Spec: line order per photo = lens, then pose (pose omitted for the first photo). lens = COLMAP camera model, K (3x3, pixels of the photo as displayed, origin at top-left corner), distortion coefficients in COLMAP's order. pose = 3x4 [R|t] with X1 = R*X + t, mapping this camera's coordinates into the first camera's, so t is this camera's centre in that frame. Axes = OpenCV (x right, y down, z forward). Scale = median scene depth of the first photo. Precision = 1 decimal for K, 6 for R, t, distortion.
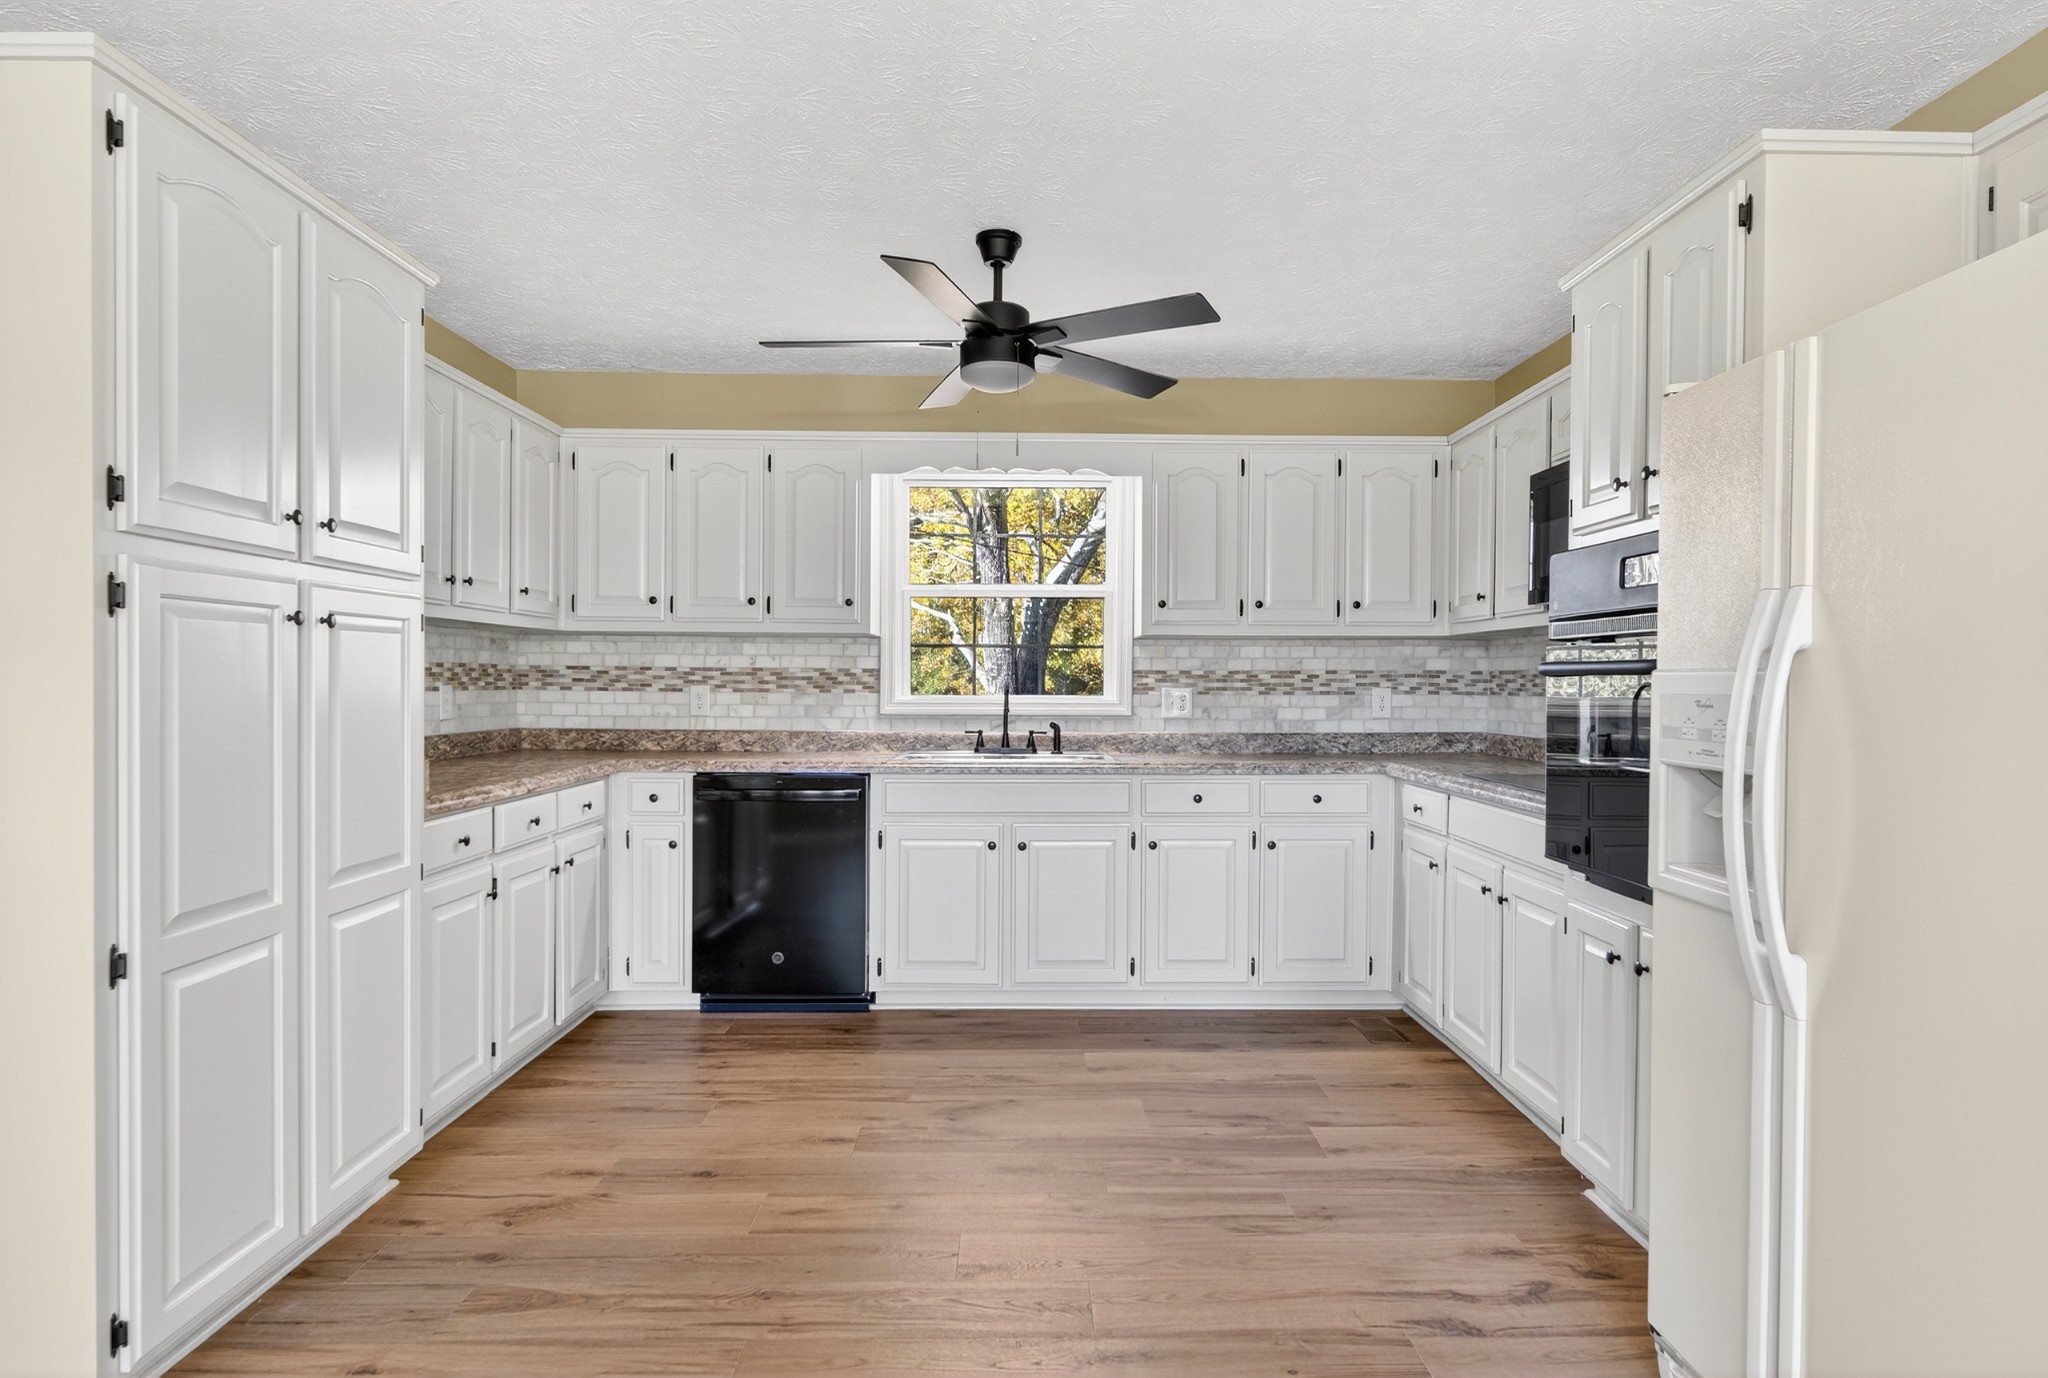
lens RADIAL K [[1095.3, 0, 1010.3], [0, 1095.3, 698.7], [0, 0, 1]] dist [-0.002446, -0.000622]
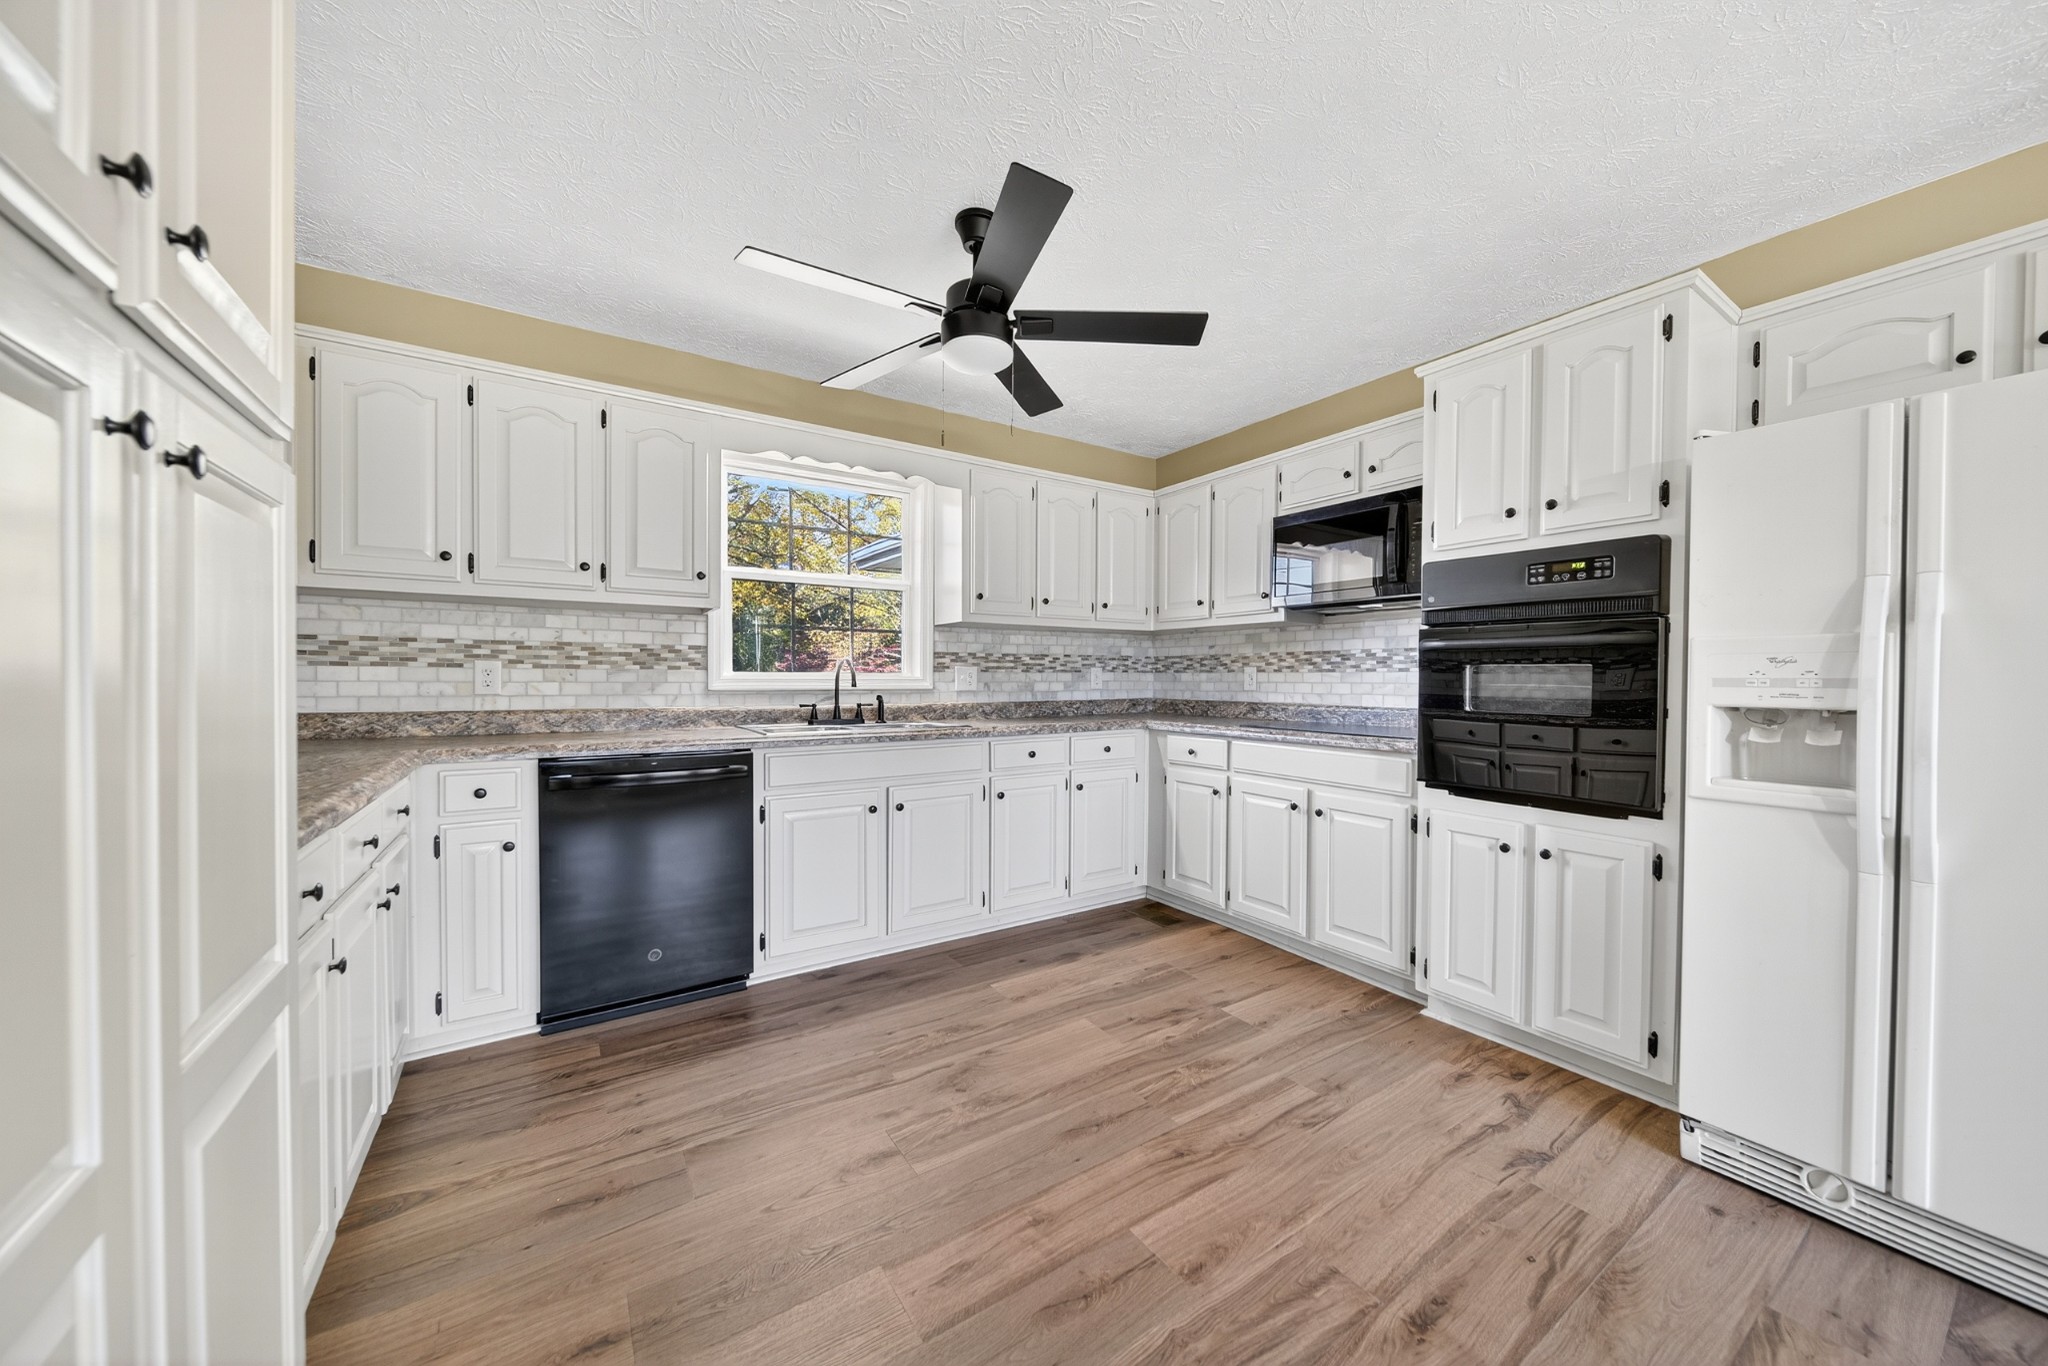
lens RADIAL K [[724.4, 0, 1018.9], [0, 724.4, 686.6], [0, 0, 1]] dist [-0.001908, -0.001198]
pose [[0.839670, -0.008640, 0.543028, -0.264832], [0.007552, 0.999963, 0.004233, 0.010766], [-0.543044, 0.000547, 0.839704, 0.304239]]
